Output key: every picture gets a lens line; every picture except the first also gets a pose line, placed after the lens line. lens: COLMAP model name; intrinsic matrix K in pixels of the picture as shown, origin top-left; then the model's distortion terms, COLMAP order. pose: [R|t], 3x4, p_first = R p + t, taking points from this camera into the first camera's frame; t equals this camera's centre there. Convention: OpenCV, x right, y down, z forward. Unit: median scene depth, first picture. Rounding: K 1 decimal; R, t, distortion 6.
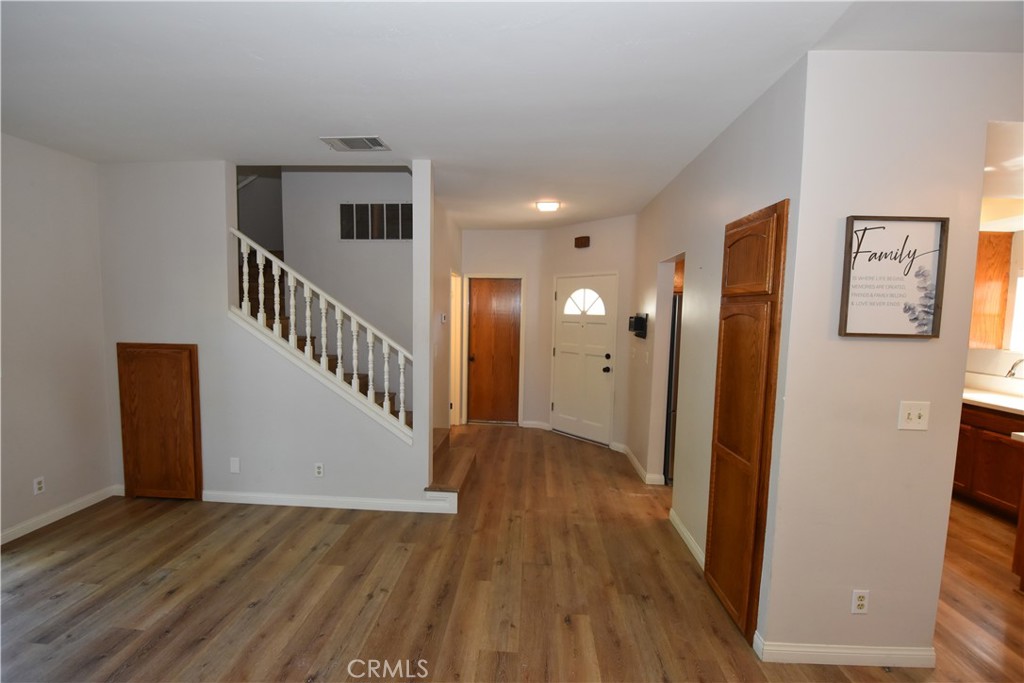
lens RADIAL K [[448.1, 0, 499.8], [0, 448.1, 347.9], [0, 0, 1]] dist [0.003174, -0.015104]
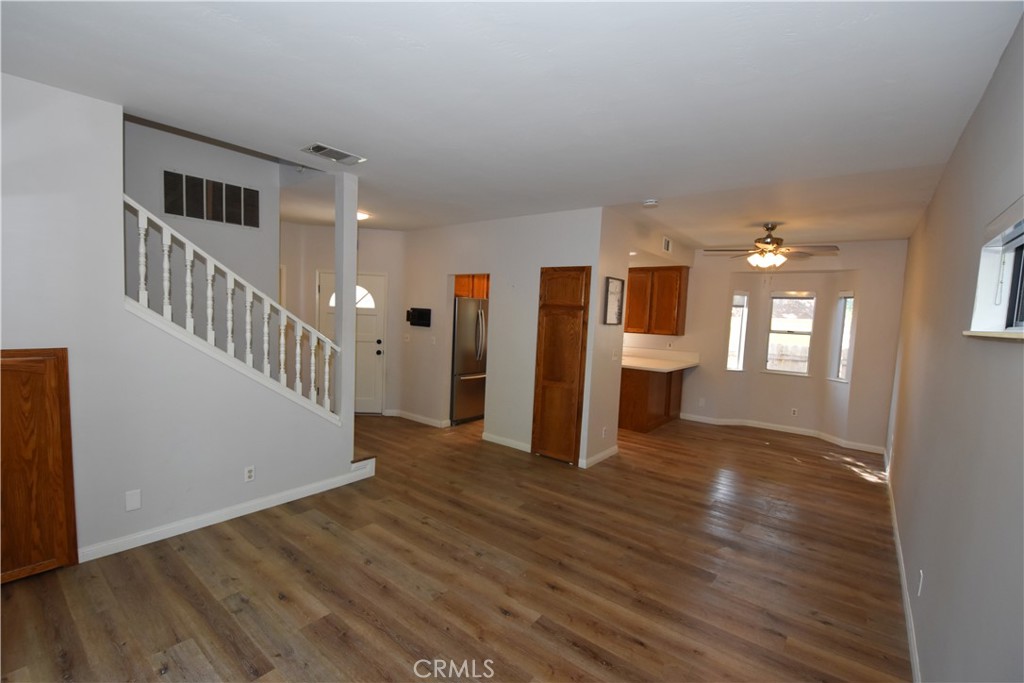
lens RADIAL K [[448.1, 0, 499.8], [0, 448.1, 350.8], [0, 0, 1]] dist [0.003174, -0.015104]
pose [[0.568390, -0.063050, 0.820340, -0.870107], [0.031125, 0.997994, 0.055138, -0.020634], [-0.822171, -0.005806, 0.569212, 0.036393]]
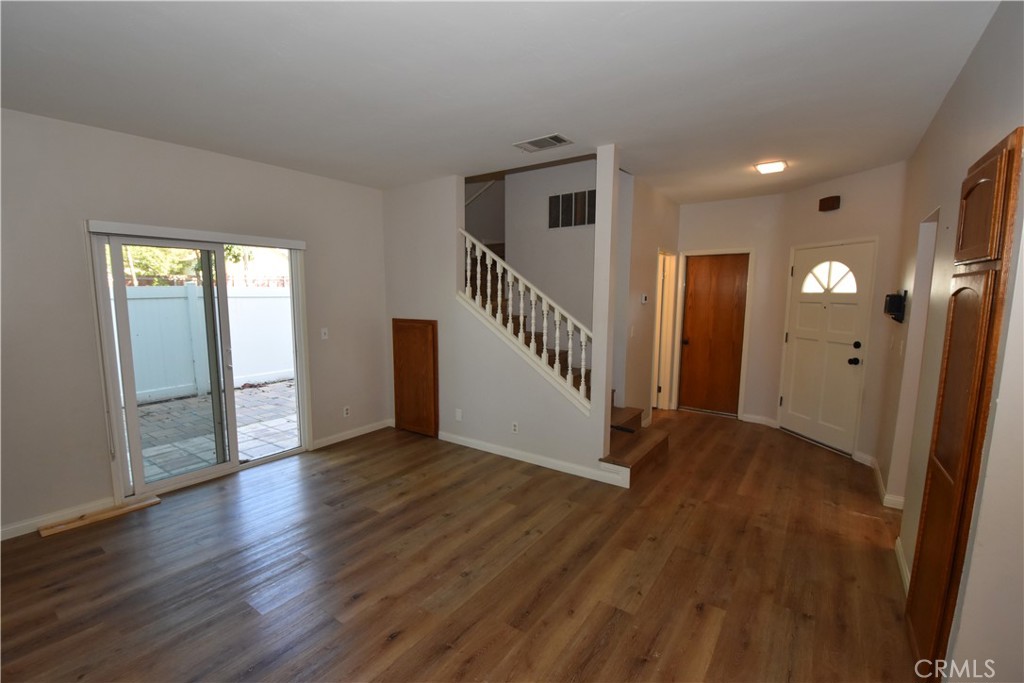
lens RADIAL K [[448.1, 0, 495.4], [0, 448.1, 350.1], [0, 0, 1]] dist [0.003174, -0.015104]
pose [[0.847500, 0.049961, -0.528439, 0.171825], [-0.027662, 0.998365, 0.050025, 0.009062], [0.530074, -0.027778, 0.847496, -0.028404]]
